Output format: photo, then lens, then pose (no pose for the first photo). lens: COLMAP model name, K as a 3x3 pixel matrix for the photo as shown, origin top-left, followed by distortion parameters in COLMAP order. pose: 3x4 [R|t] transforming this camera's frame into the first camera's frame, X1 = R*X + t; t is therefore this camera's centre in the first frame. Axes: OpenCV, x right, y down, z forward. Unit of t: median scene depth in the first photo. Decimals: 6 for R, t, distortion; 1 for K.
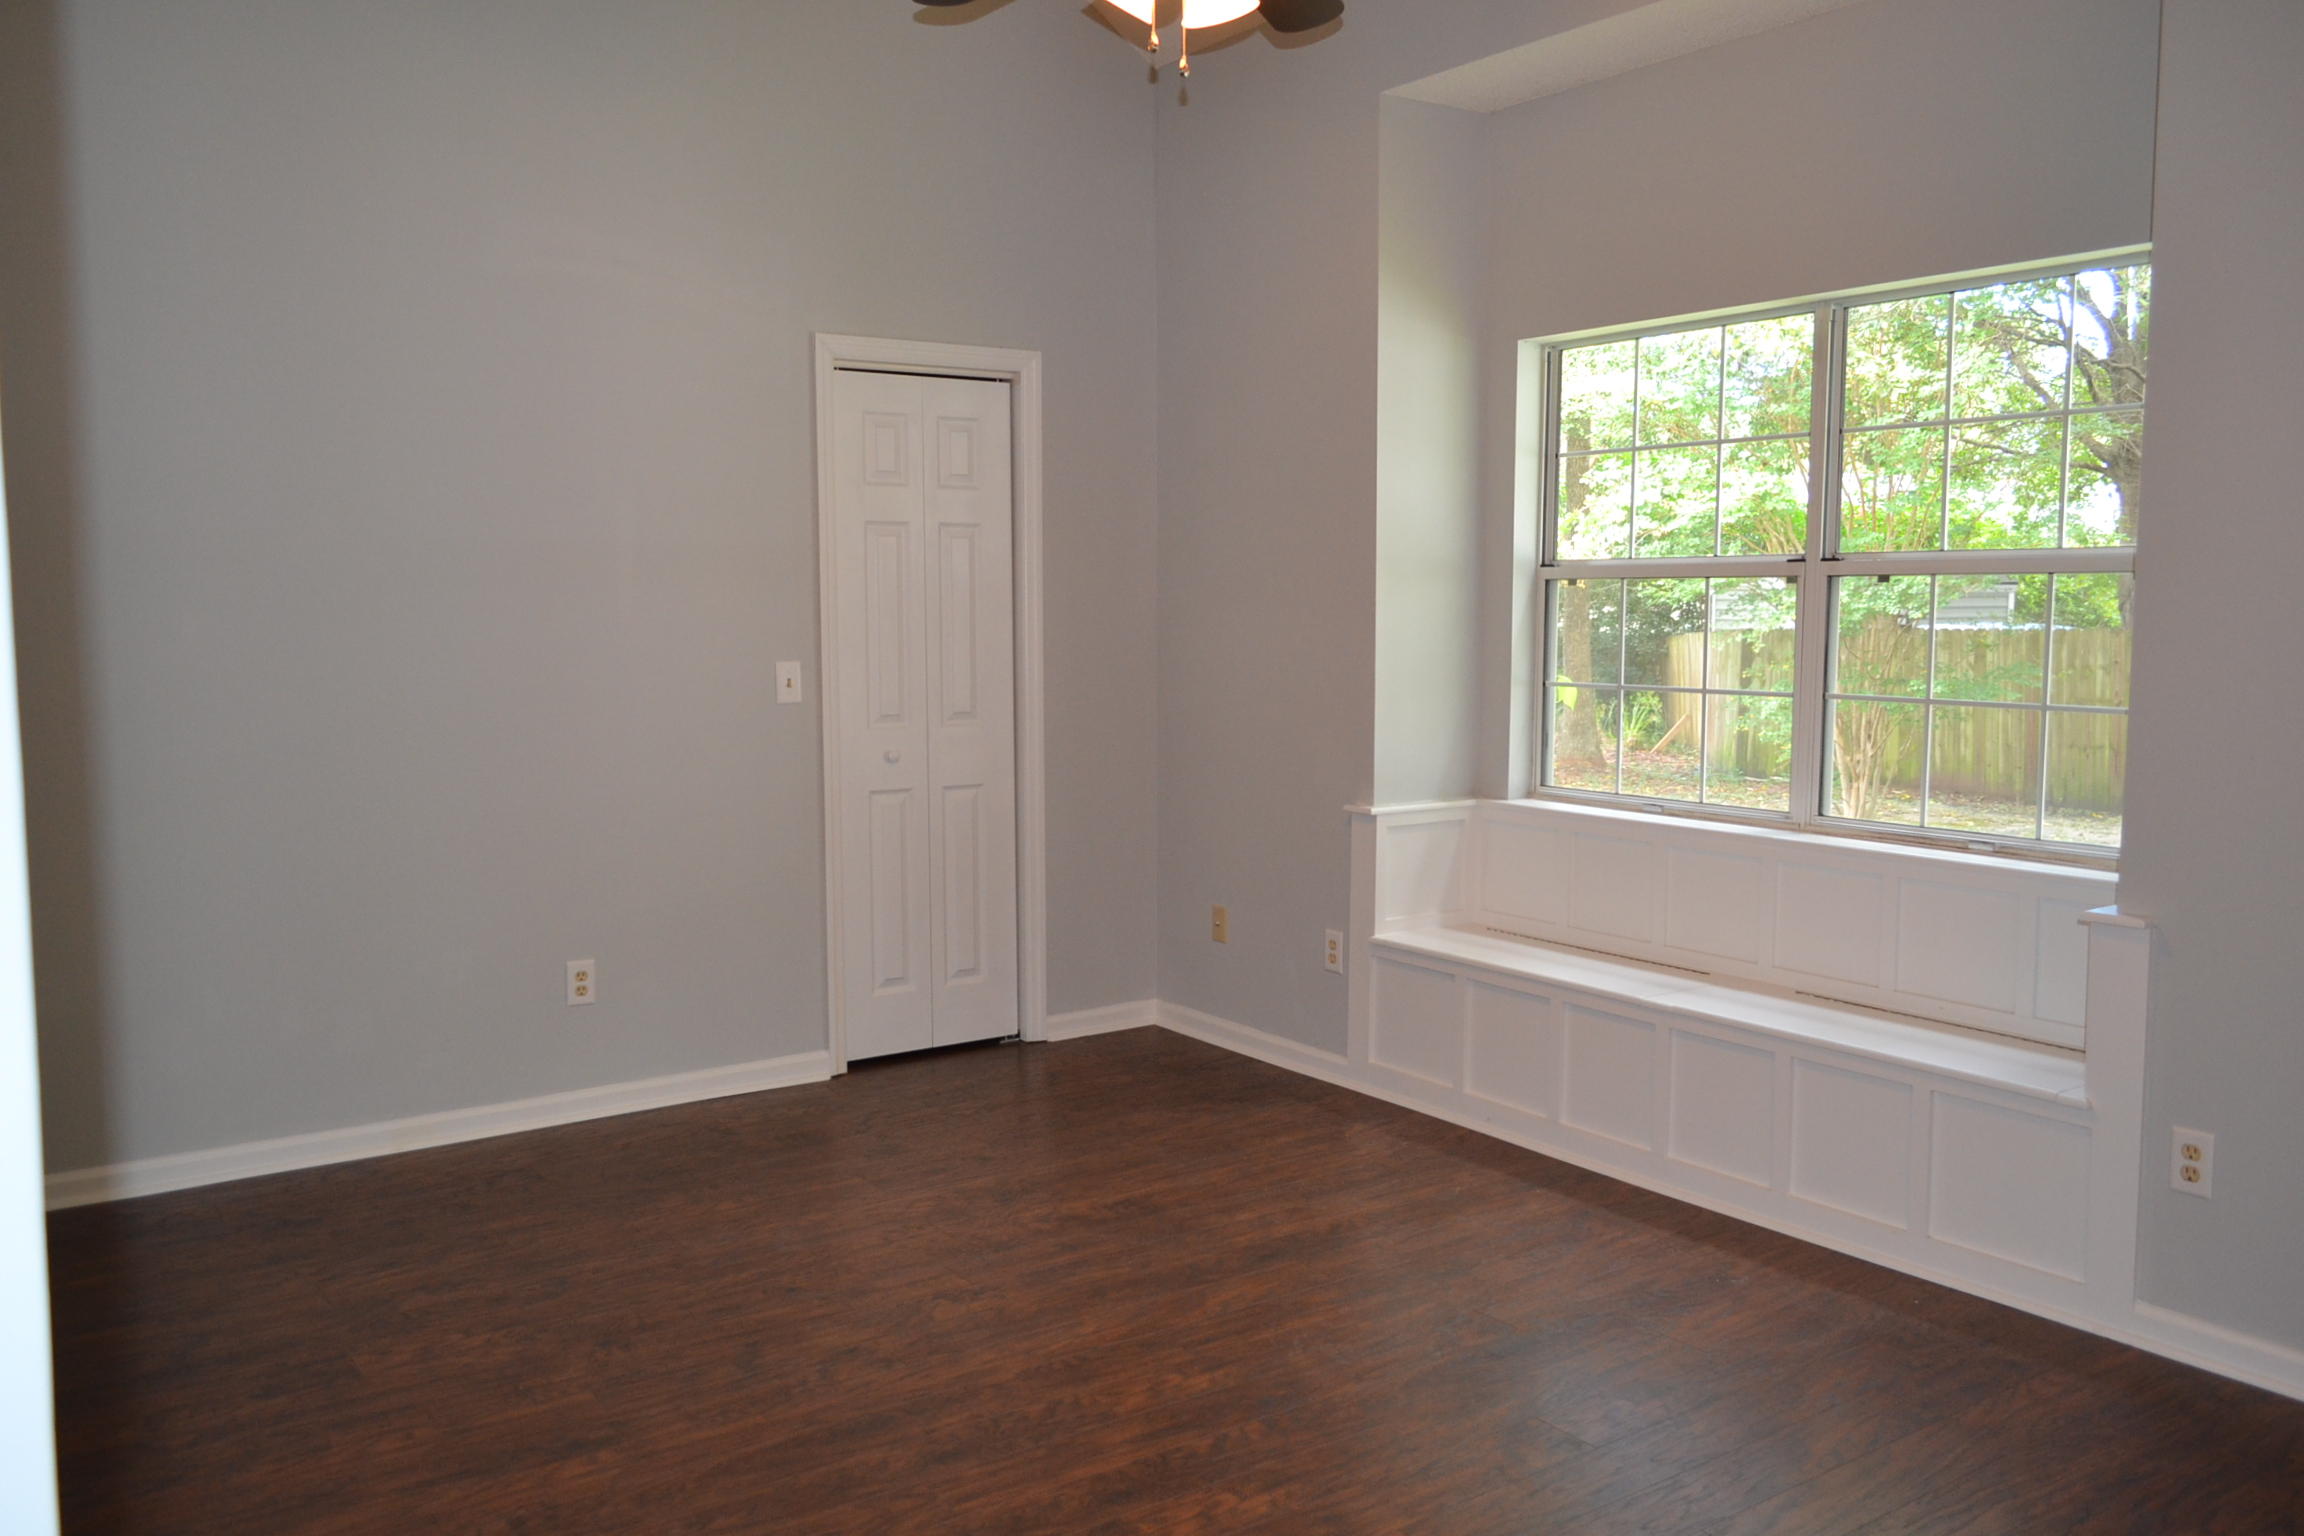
lens RADIAL K [[1821.1, 0, 1142.7], [0, 1821.1, 765.8], [0, 0, 1]] dist [-0.015080, 0.010281]
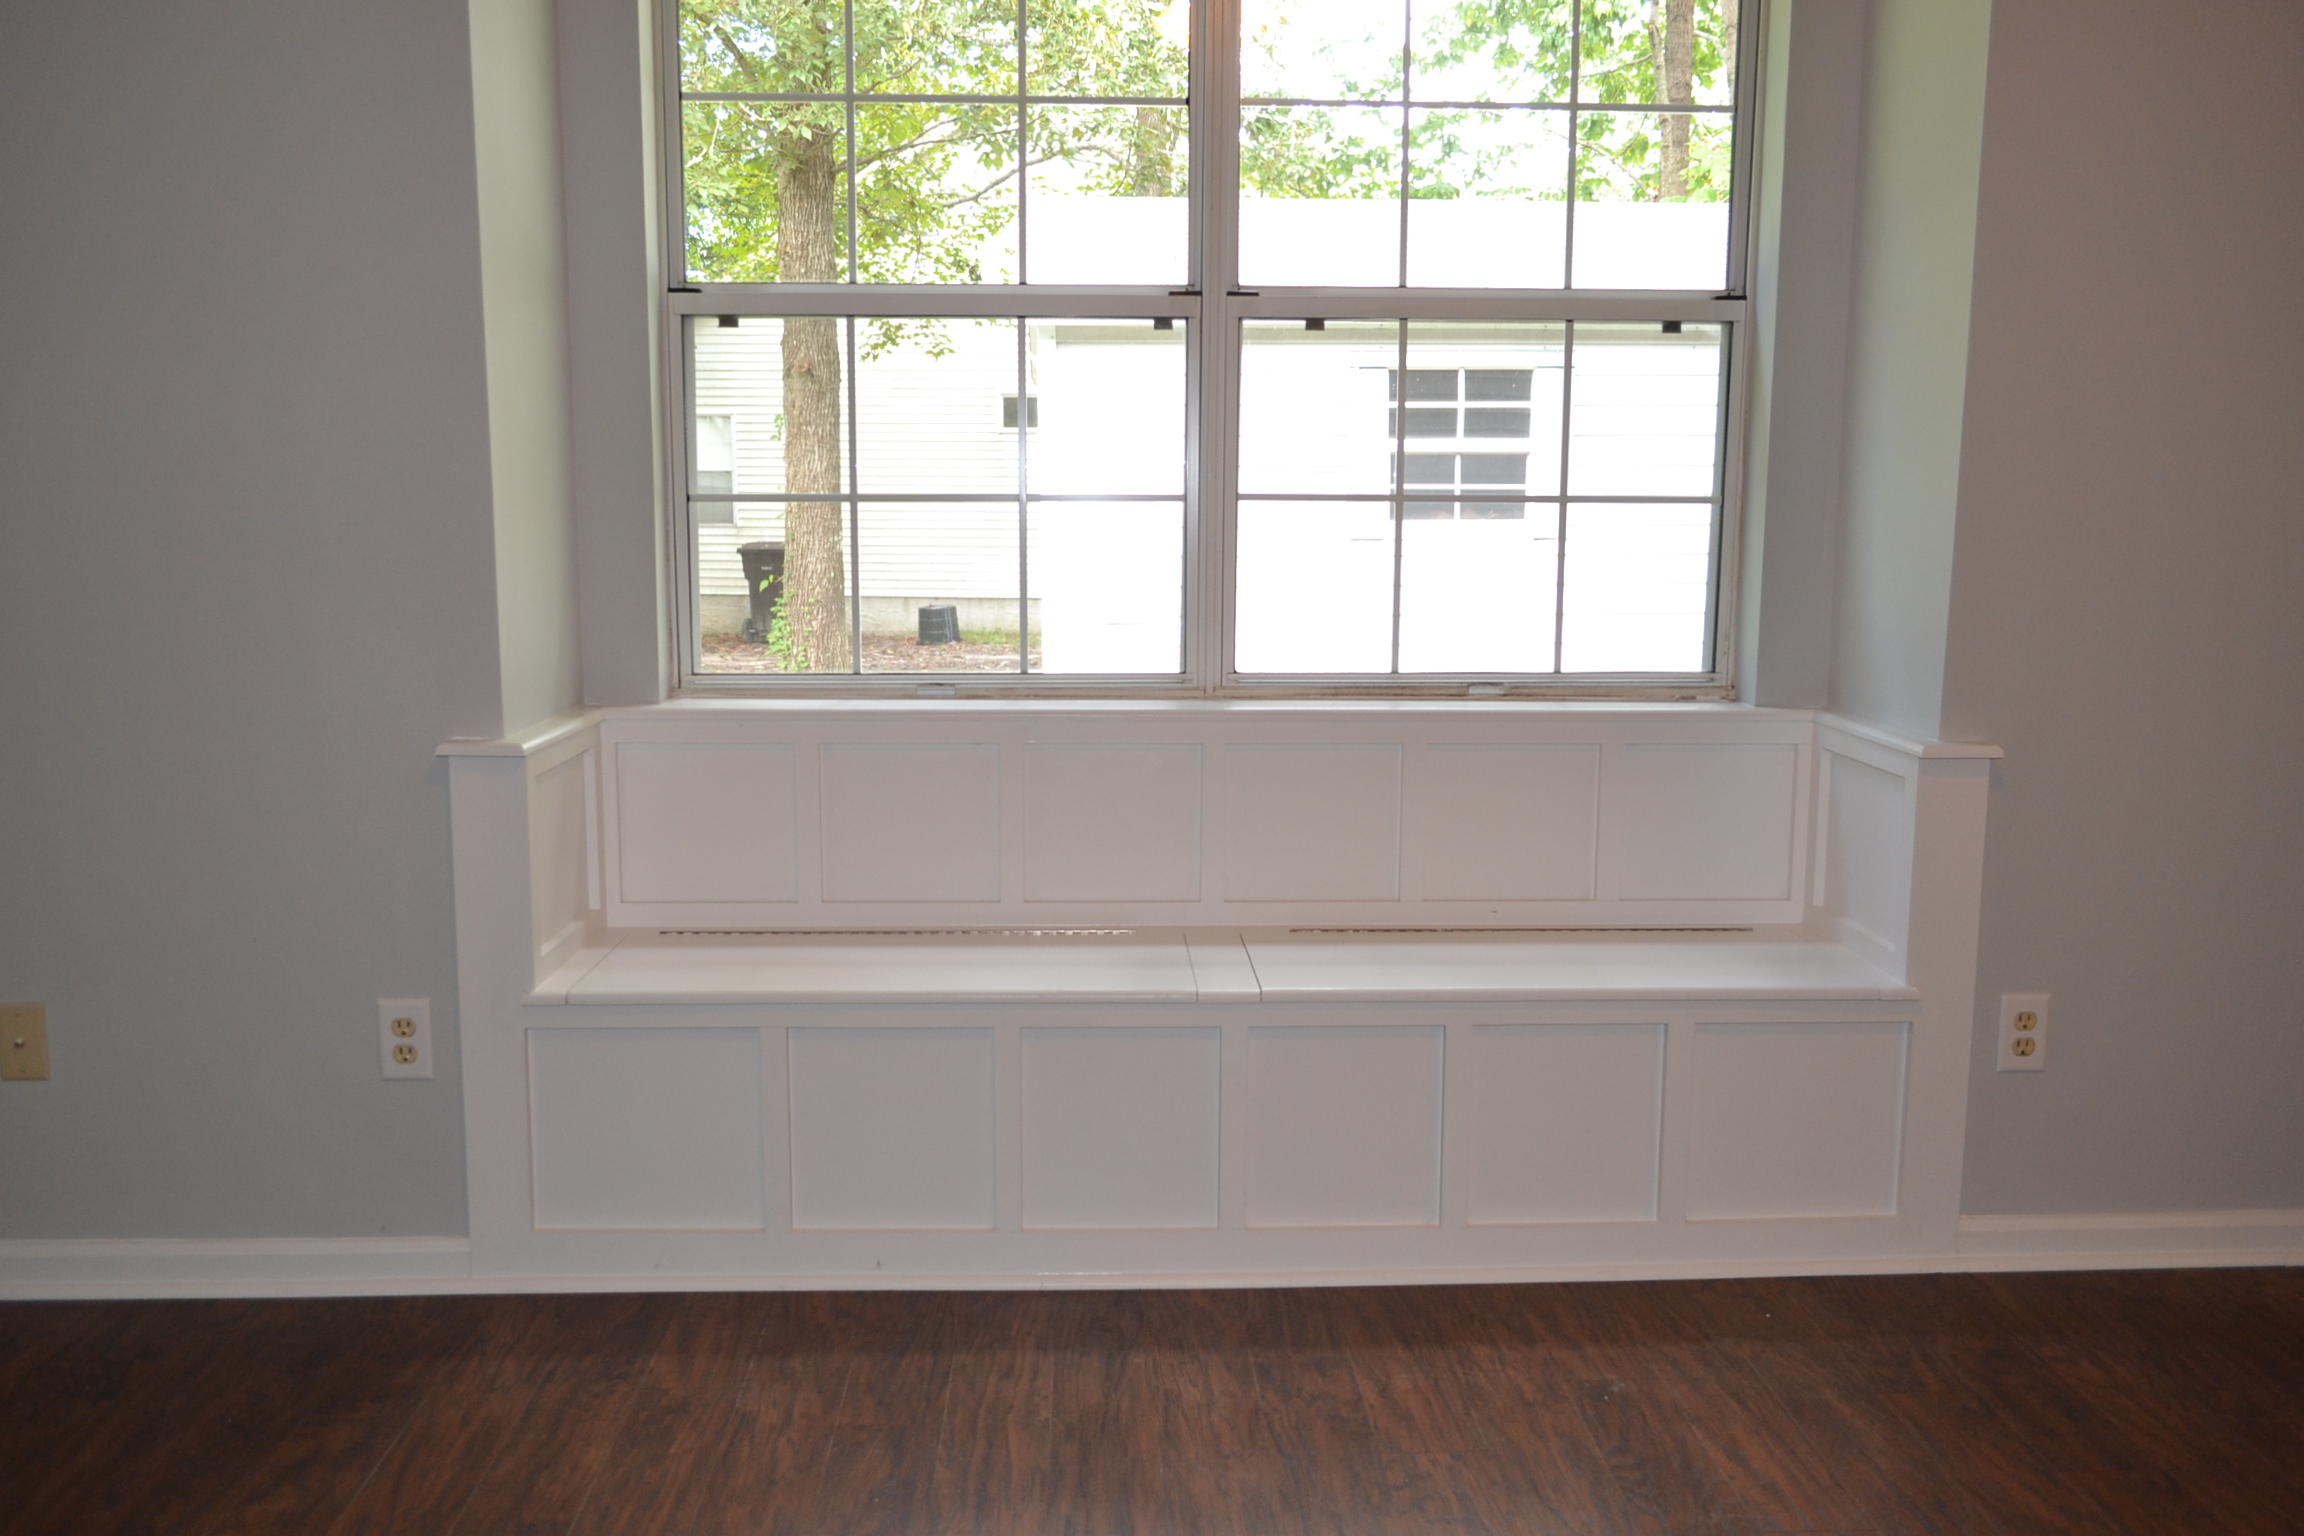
lens RADIAL K [[1821.1, 0, 1158.4], [0, 1821.1, 766.5], [0, 0, 1]] dist [-0.015080, 0.010281]
pose [[0.540072, -0.123991, 0.832435, -0.237866], [0.073062, 0.992261, 0.100395, -0.009231], [-0.838442, 0.006598, 0.544951, 0.696285]]
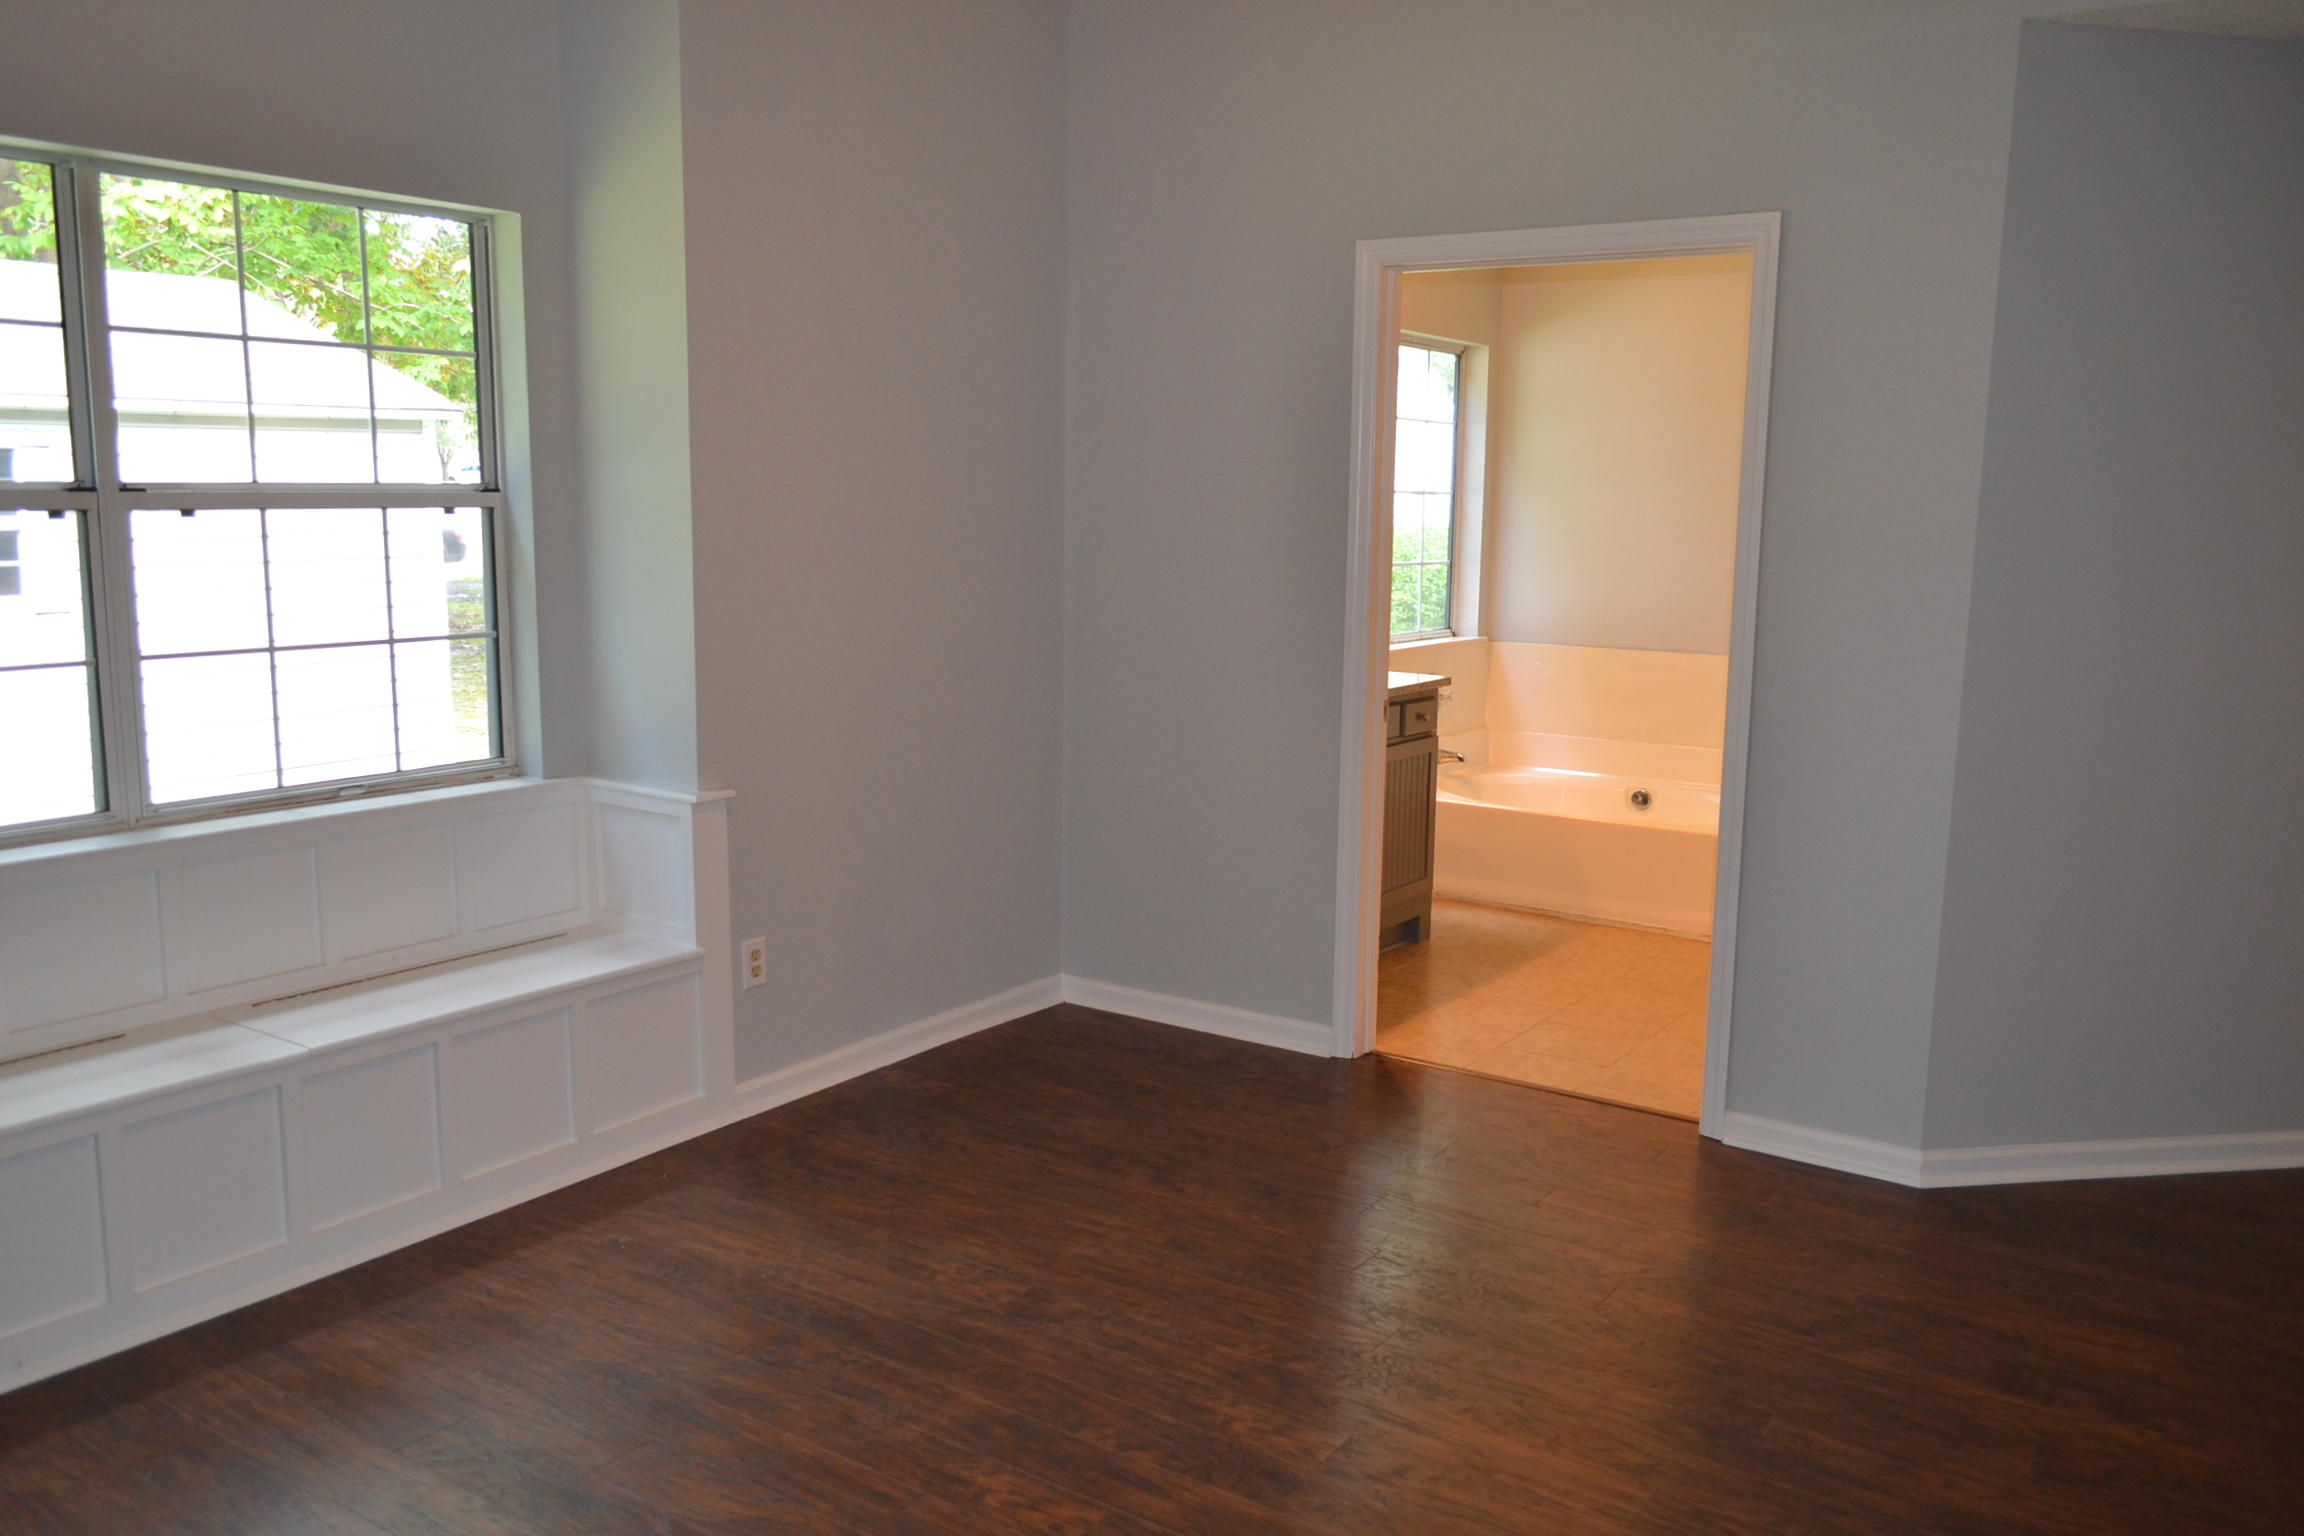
lens RADIAL K [[1821.1, 0, 1168.3], [0, 1821.1, 764.0], [0, 0, 1]] dist [-0.015080, 0.010281]
pose [[-0.354381, -0.148638, 0.923212, -0.577342], [0.071931, 0.980028, 0.185397, -0.116446], [-0.932331, 0.132109, -0.336611, 0.906848]]
